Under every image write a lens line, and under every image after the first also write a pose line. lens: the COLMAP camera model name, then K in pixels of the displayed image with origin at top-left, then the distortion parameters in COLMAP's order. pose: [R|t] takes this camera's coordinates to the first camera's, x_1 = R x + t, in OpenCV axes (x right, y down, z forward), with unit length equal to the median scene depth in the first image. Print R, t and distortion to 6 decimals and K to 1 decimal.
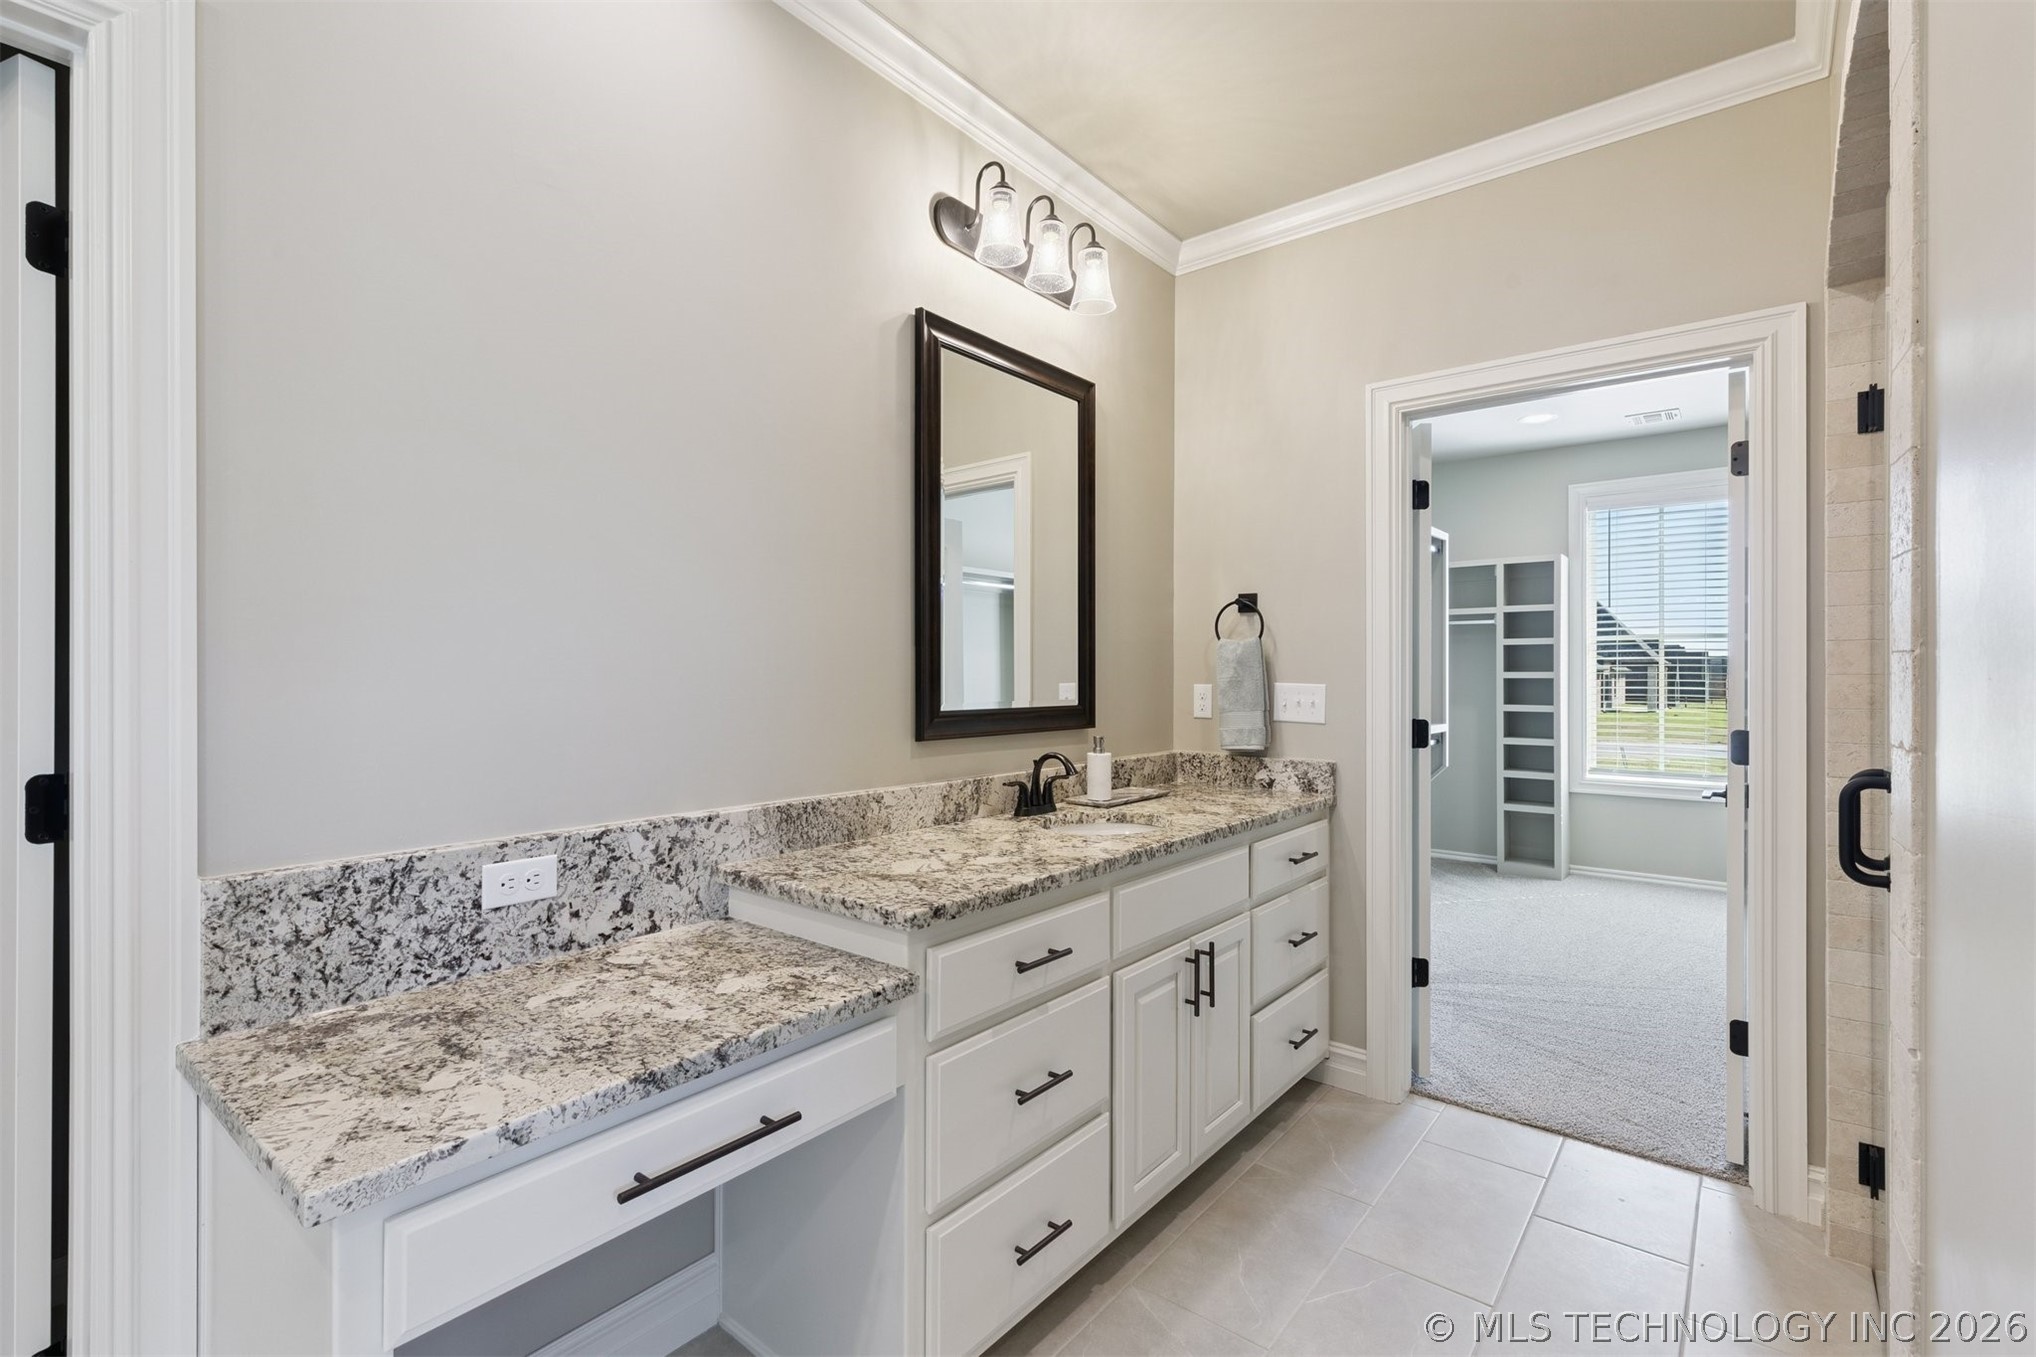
lens RADIAL K [[917.6, 0, 1016.9], [0, 917.6, 669.9], [0, 0, 1]] dist [0.004765, -0.002043]
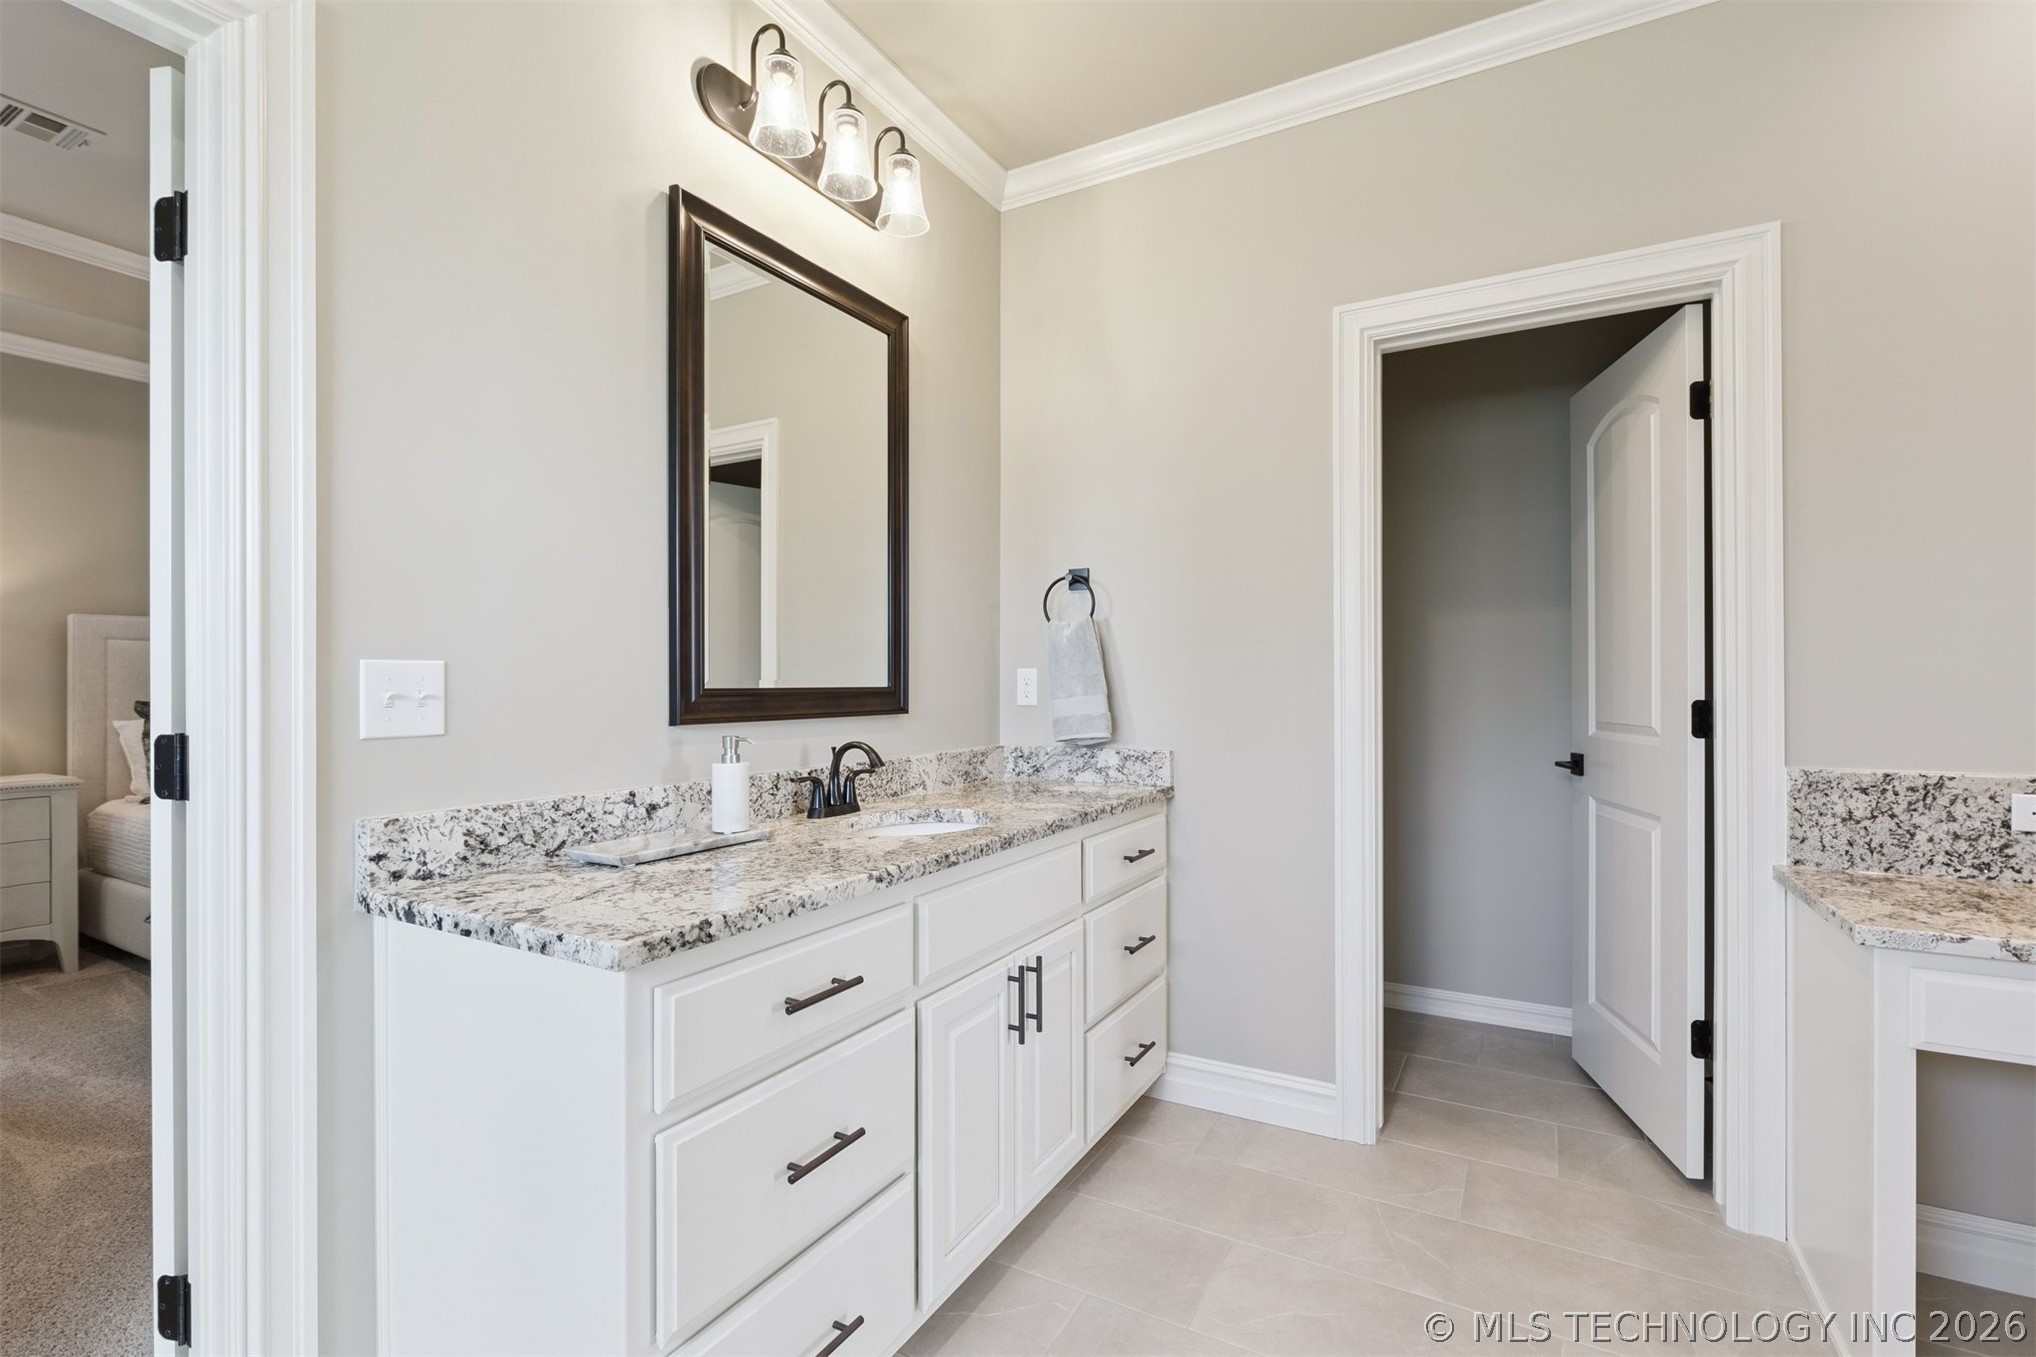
lens RADIAL K [[917.6, 0, 1007.6], [0, 917.6, 683.5], [0, 0, 1]] dist [0.004765, -0.002043]
pose [[0.164962, 0.000029, -0.986300, 0.441350], [0.003574, 0.999993, 0.000627, 0.066292], [0.986294, -0.003629, 0.164960, -0.565012]]
